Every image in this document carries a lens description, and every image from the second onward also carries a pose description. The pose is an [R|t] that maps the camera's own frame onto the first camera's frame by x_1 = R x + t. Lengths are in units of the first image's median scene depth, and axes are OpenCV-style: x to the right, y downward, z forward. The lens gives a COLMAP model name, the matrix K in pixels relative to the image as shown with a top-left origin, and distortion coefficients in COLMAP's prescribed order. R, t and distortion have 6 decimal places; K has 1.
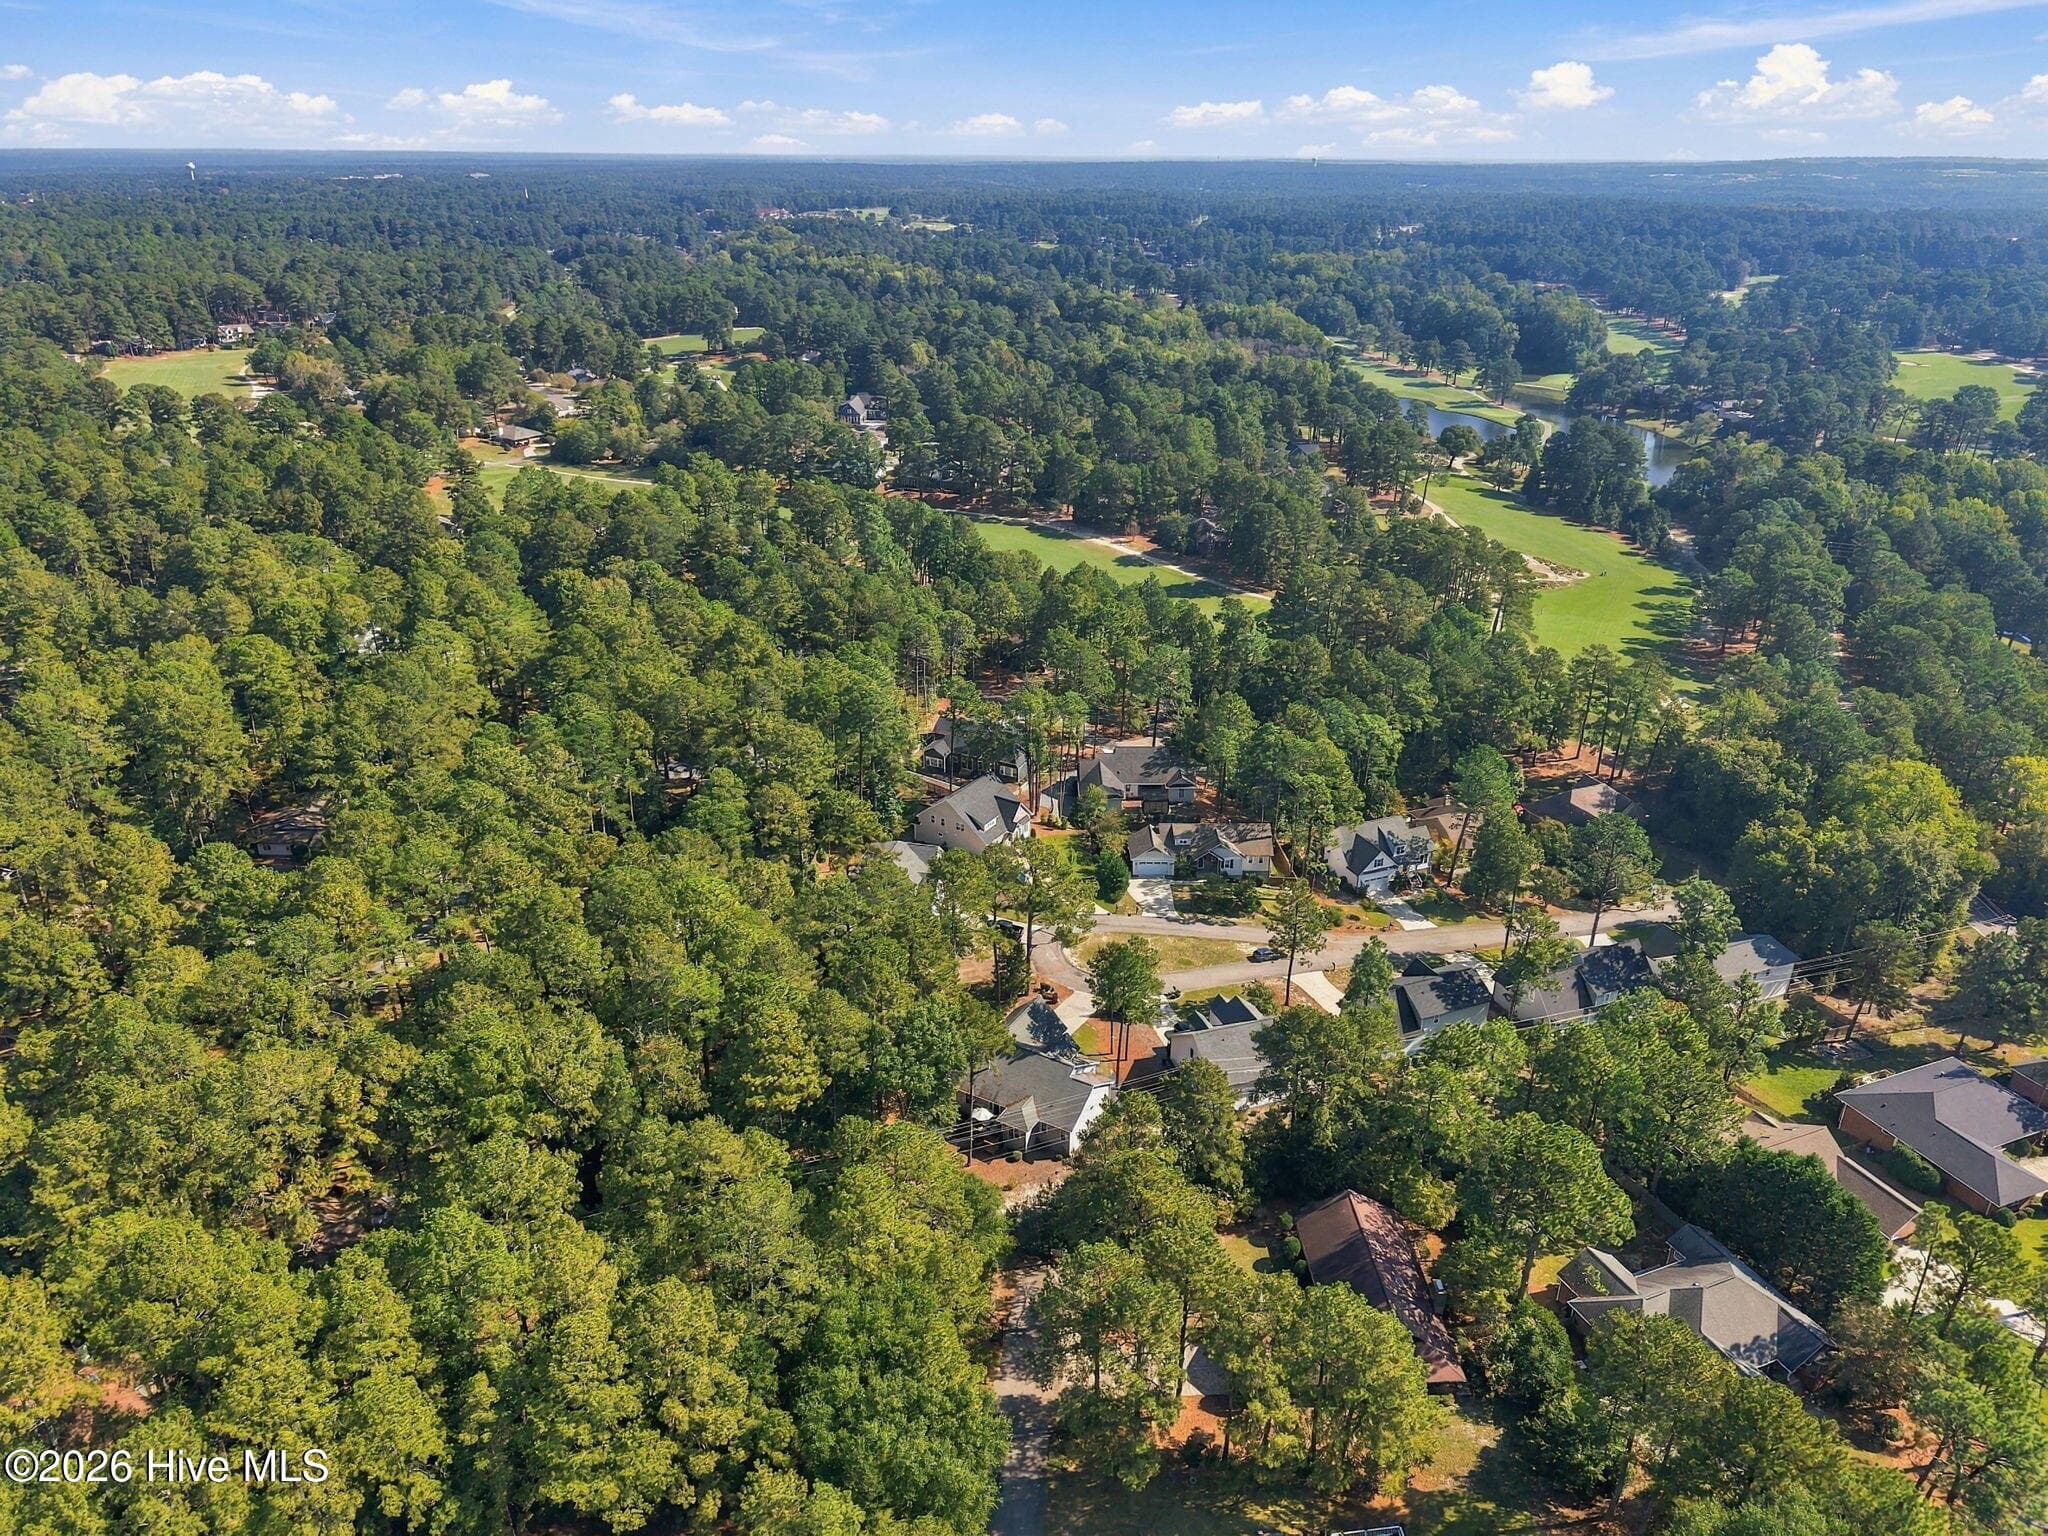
lens RADIAL K [[1385.6, 0, 1023.2], [0, 1385.6, 722.4], [0, 0, 1]] dist [0.034545, -0.027554]
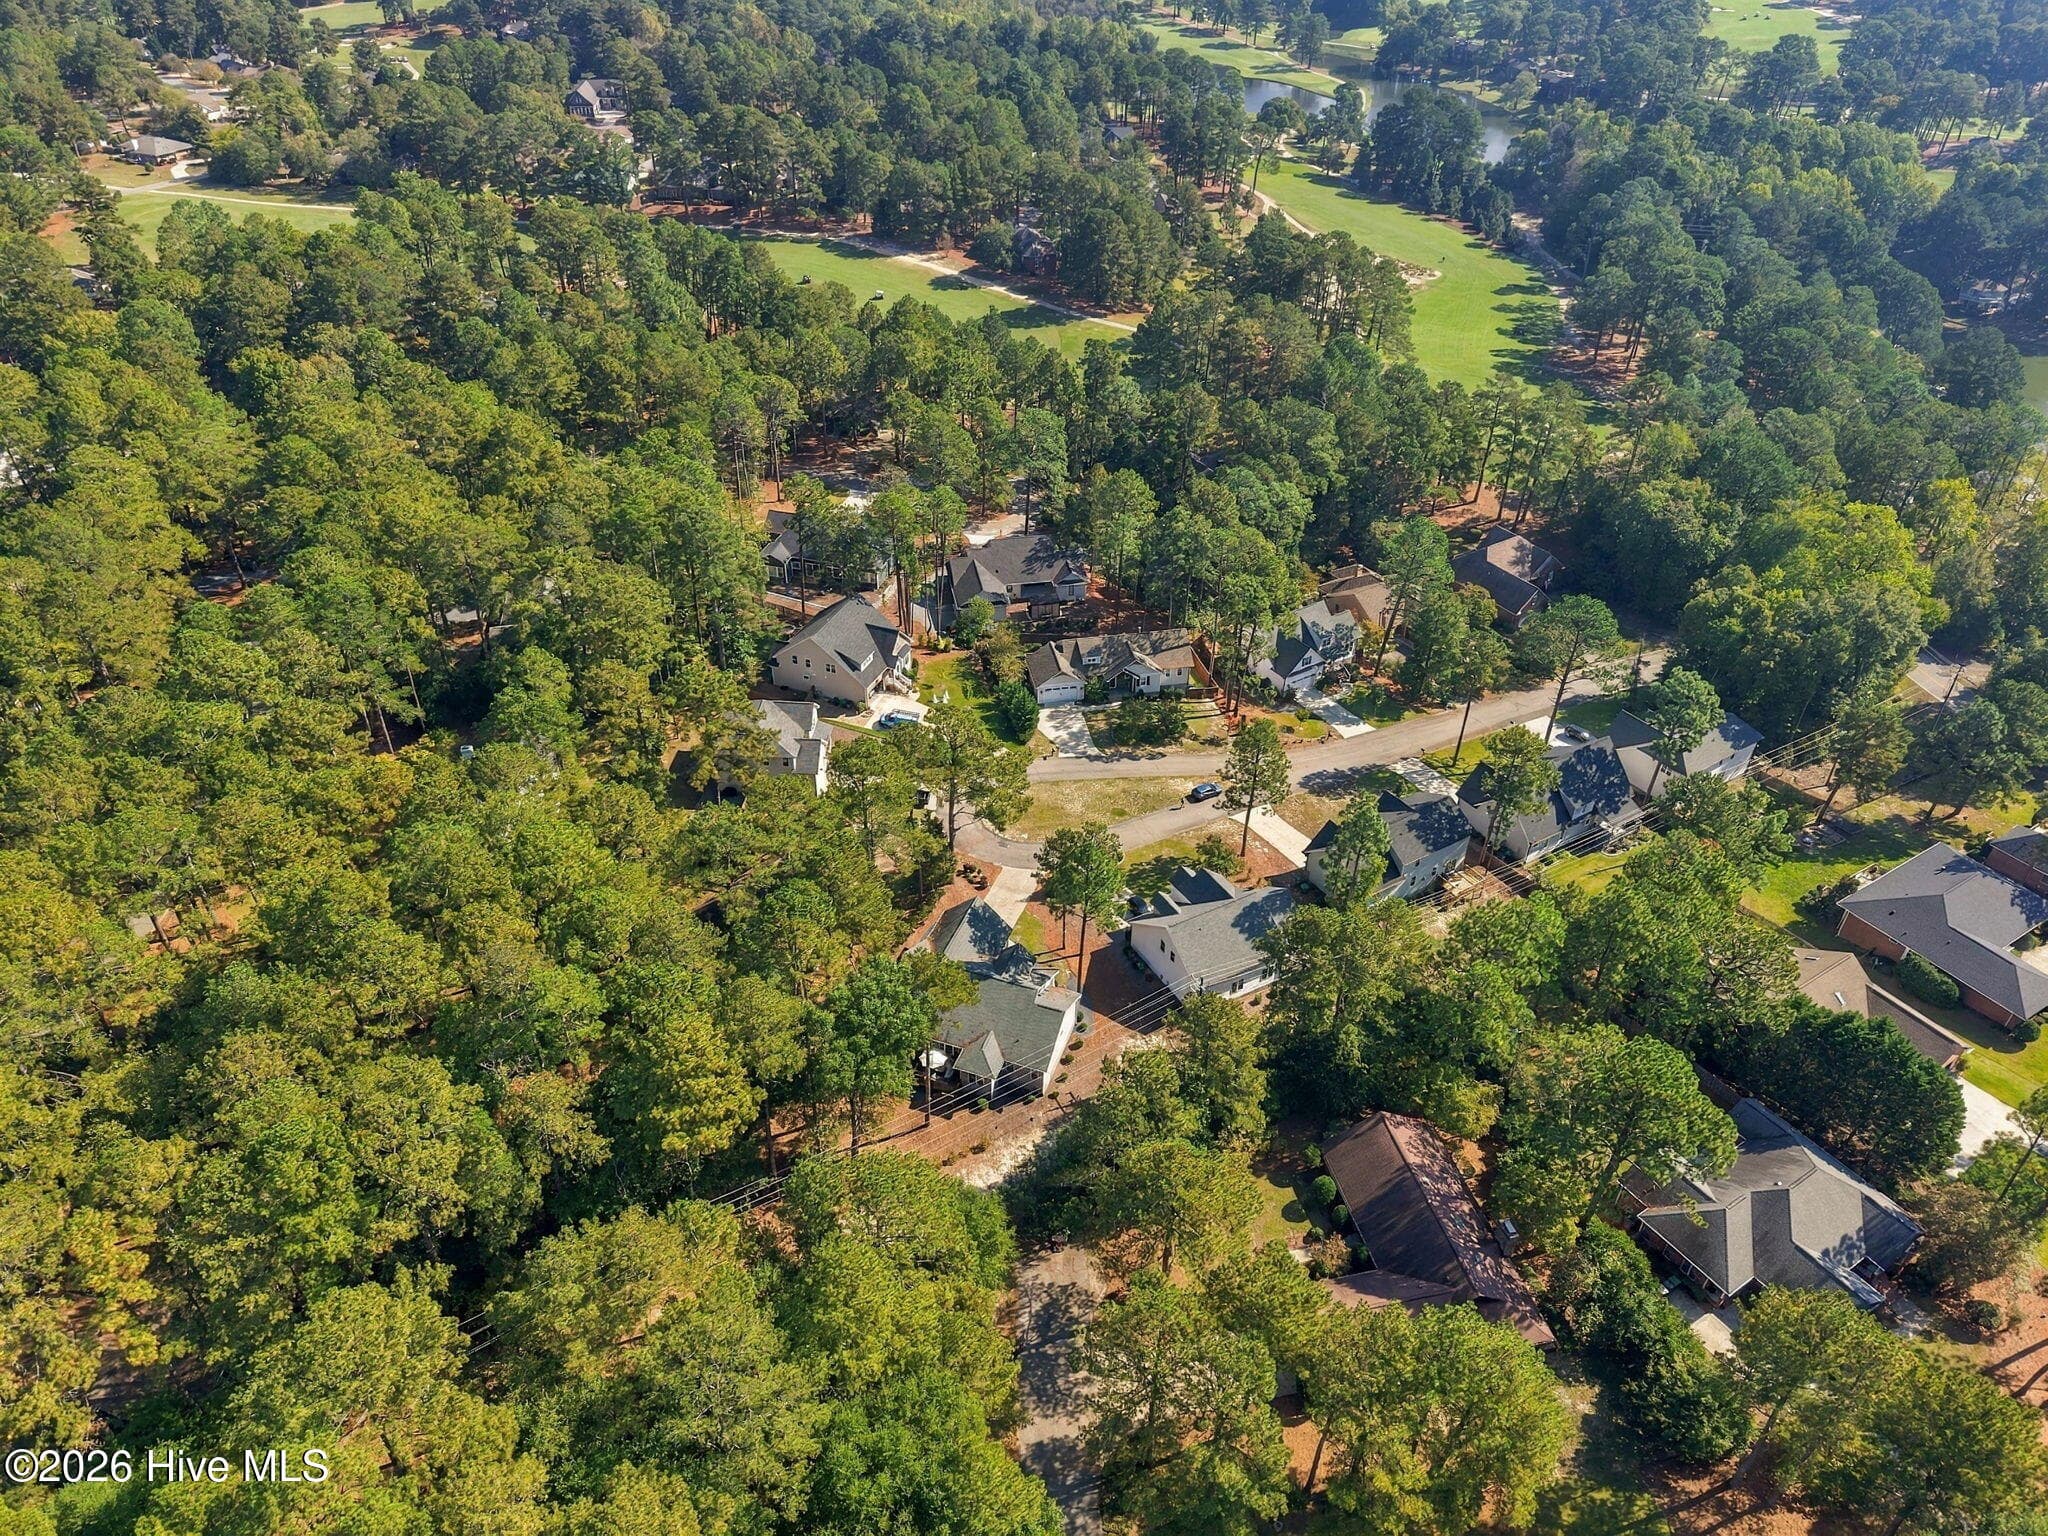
lens RADIAL K [[1386.7, 0, 1021.1], [0, 1386.7, 755.5], [0, 0, 1]] dist [0.015416, -0.006840]
pose [[0.984920, -0.099301, 0.141675, -0.048575], [0.063759, 0.969577, 0.236335, -0.054292], [-0.160833, -0.223738, 0.961288, 0.148673]]
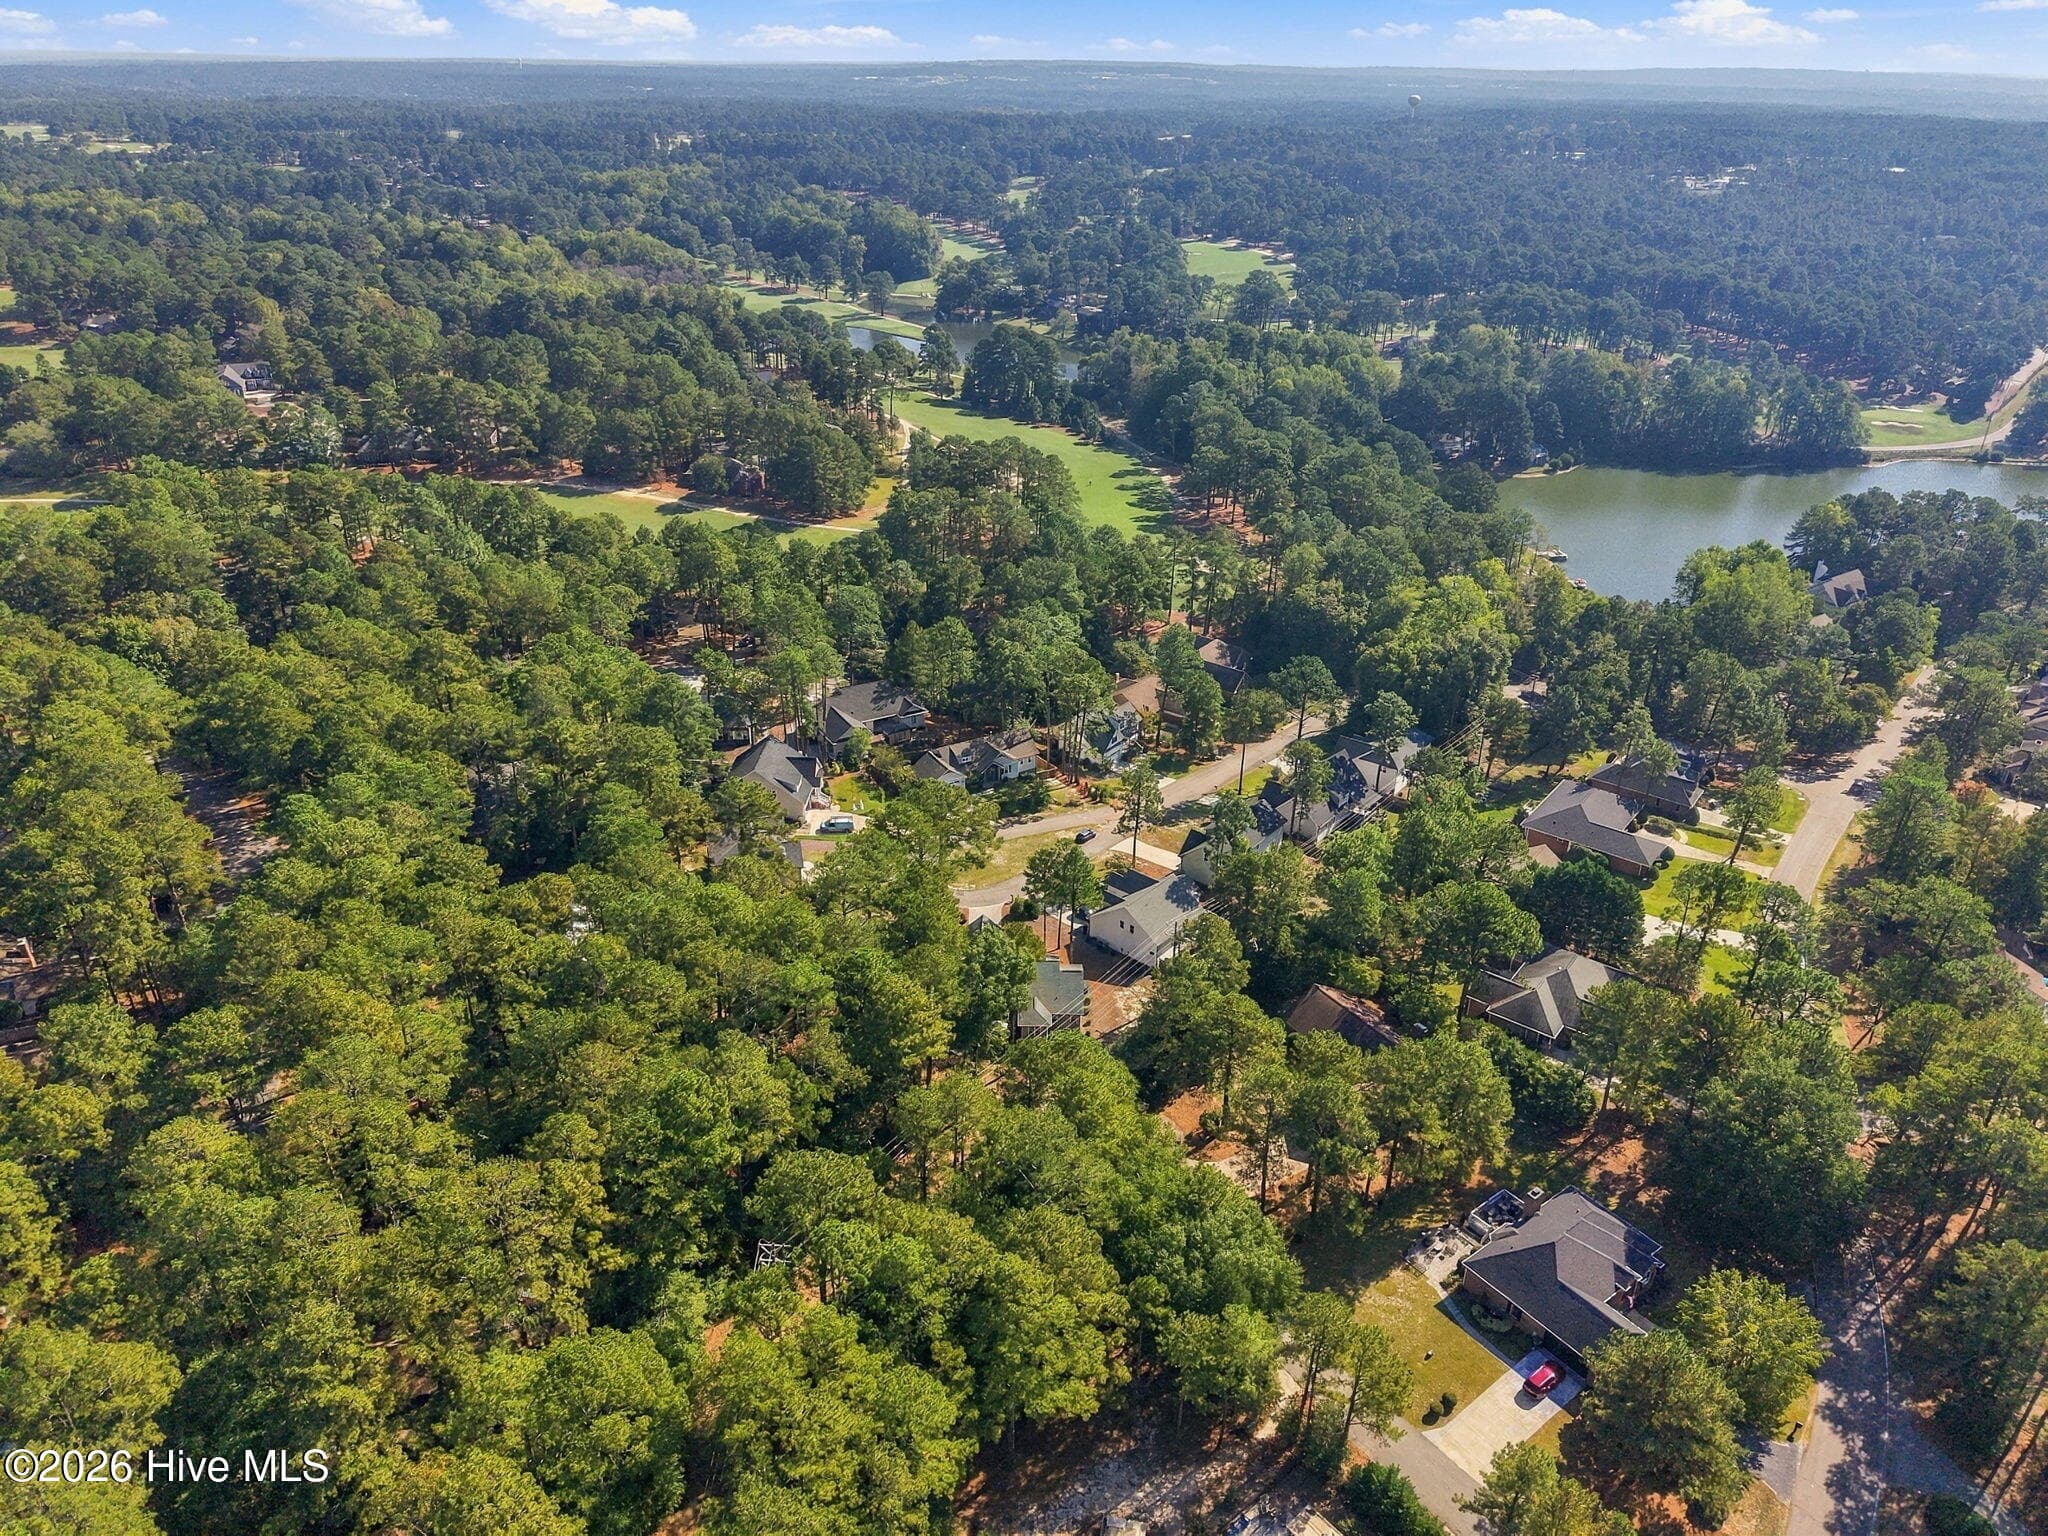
lens RADIAL K [[1368.7, 0, 1023.8], [0, 1368.7, 759.9], [0, 0, 1]] dist [0.062446, -0.064799]
pose [[0.872177, -0.222285, 0.435771, -0.277945], [0.184178, 0.974464, 0.128446, -0.038552], [-0.453195, -0.031768, 0.890845, 0.014322]]
